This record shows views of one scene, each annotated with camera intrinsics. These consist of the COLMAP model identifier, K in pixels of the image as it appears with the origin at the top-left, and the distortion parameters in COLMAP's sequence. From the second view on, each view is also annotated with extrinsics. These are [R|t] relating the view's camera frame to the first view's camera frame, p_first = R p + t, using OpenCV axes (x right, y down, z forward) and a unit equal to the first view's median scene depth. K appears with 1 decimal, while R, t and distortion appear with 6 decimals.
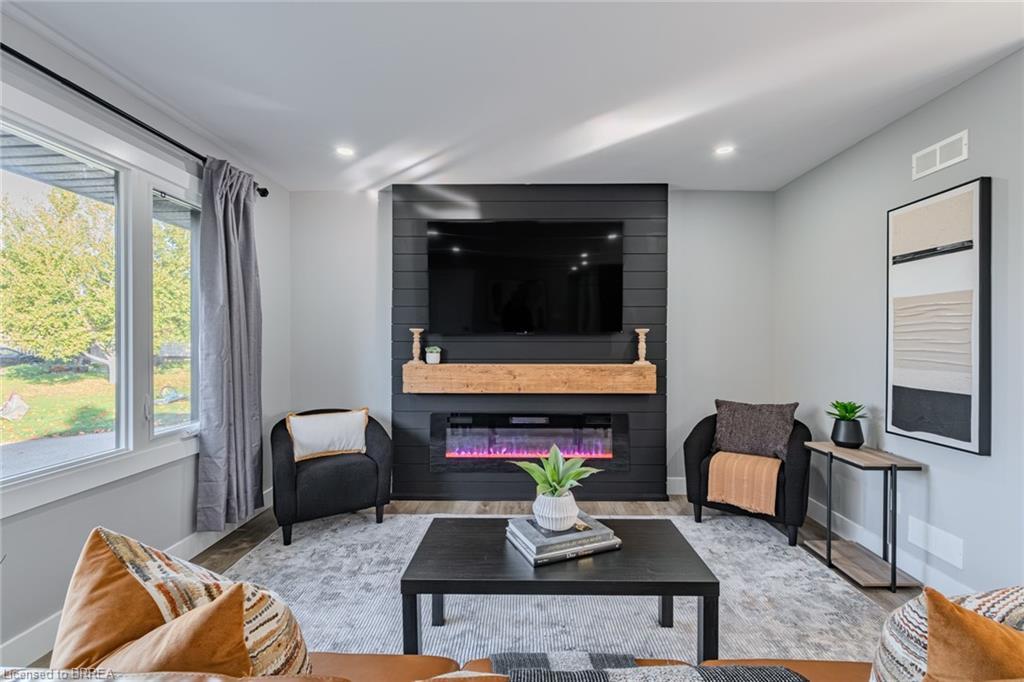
lens RADIAL K [[429.1, 0, 526.9], [0, 429.1, 342.7], [0, 0, 1]] dist [-0.016335, -0.000249]
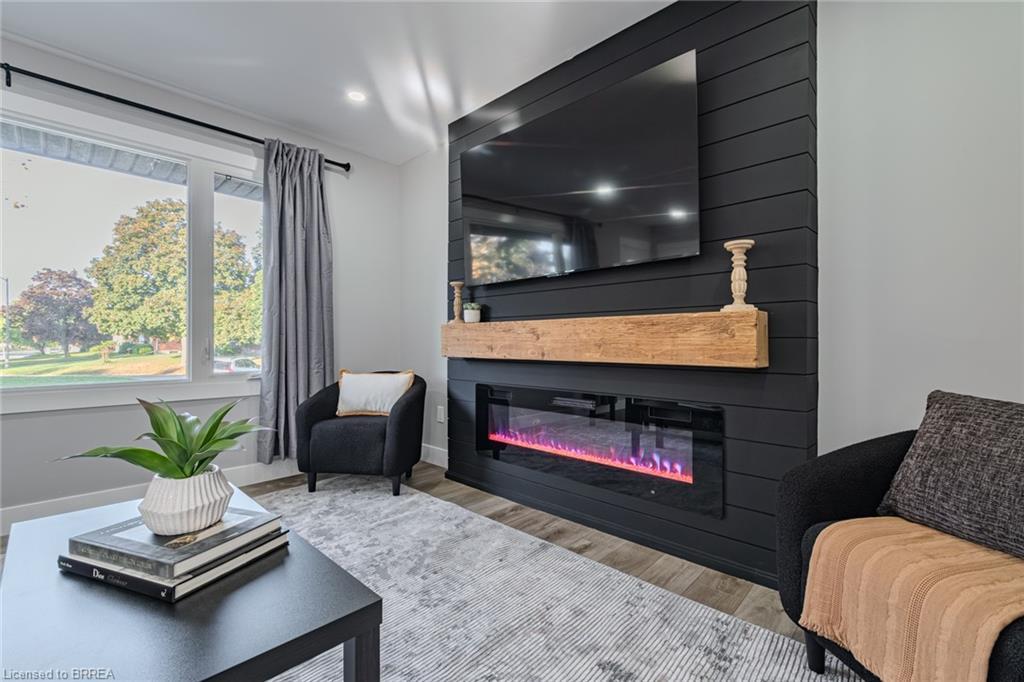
lens RADIAL K [[449.3, 0, 513.0], [0, 449.3, 343.9], [0, 0, 1]] dist [0.003711, -0.001876]
pose [[0.730439, 0.002376, -0.682974, 0.446009], [-0.000529, 0.999996, 0.002914, 0.089346], [0.682978, -0.001767, 0.730437, 0.433333]]
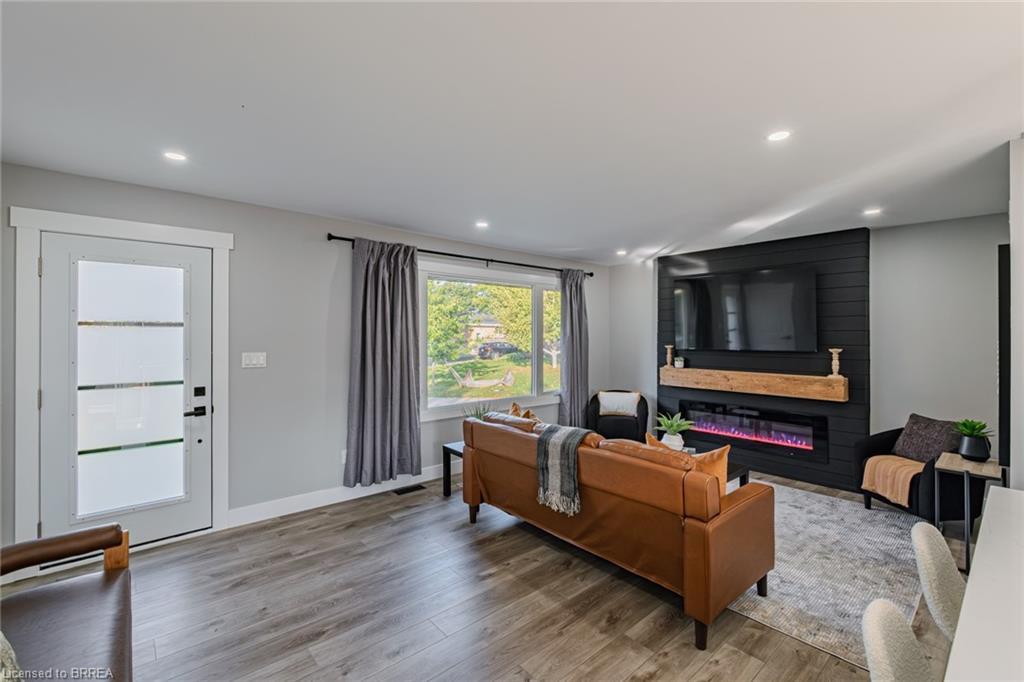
lens RADIAL K [[449.3, 0, 517.6], [0, 449.3, 335.6], [0, 0, 1]] dist [0.003711, -0.001876]
pose [[0.665669, 0.000392, -0.746247, 0.639004], [-0.004739, 0.999982, -0.003702, -0.062969], [0.746232, 0.006001, 0.665659, -0.562322]]
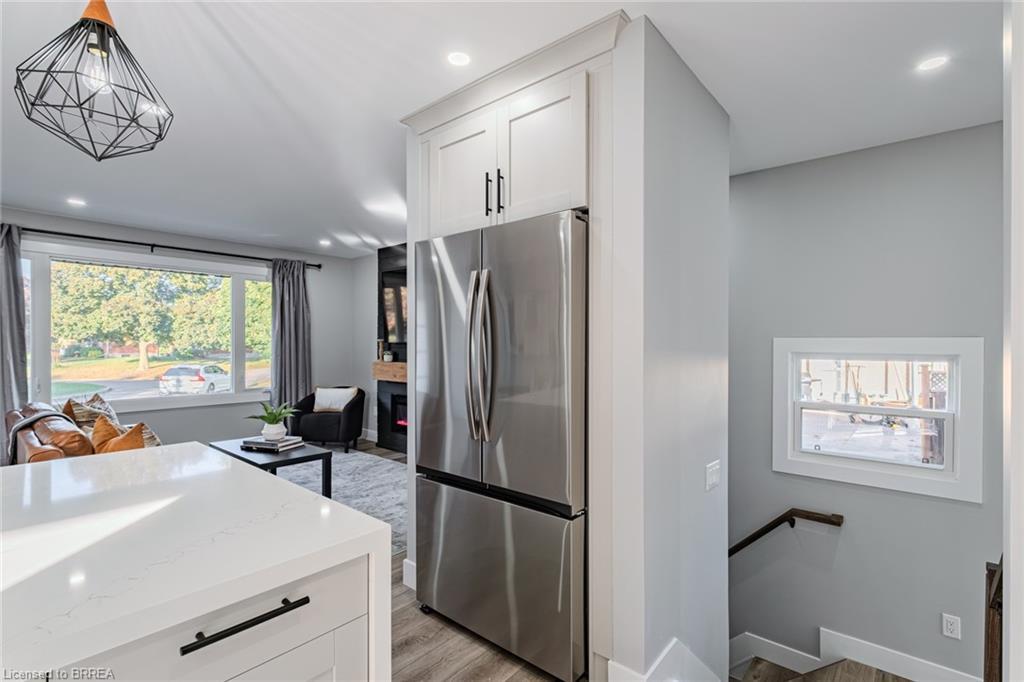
lens RADIAL K [[473.9, 0, 521.1], [0, 473.9, 348.6], [0, 0, 1]] dist [0.005233, -0.002064]
pose [[0.769671, 0.009038, -0.638376, 1.287937], [-0.004166, 0.999950, 0.009135, -0.017499], [0.638427, -0.004372, 0.769670, -0.014304]]
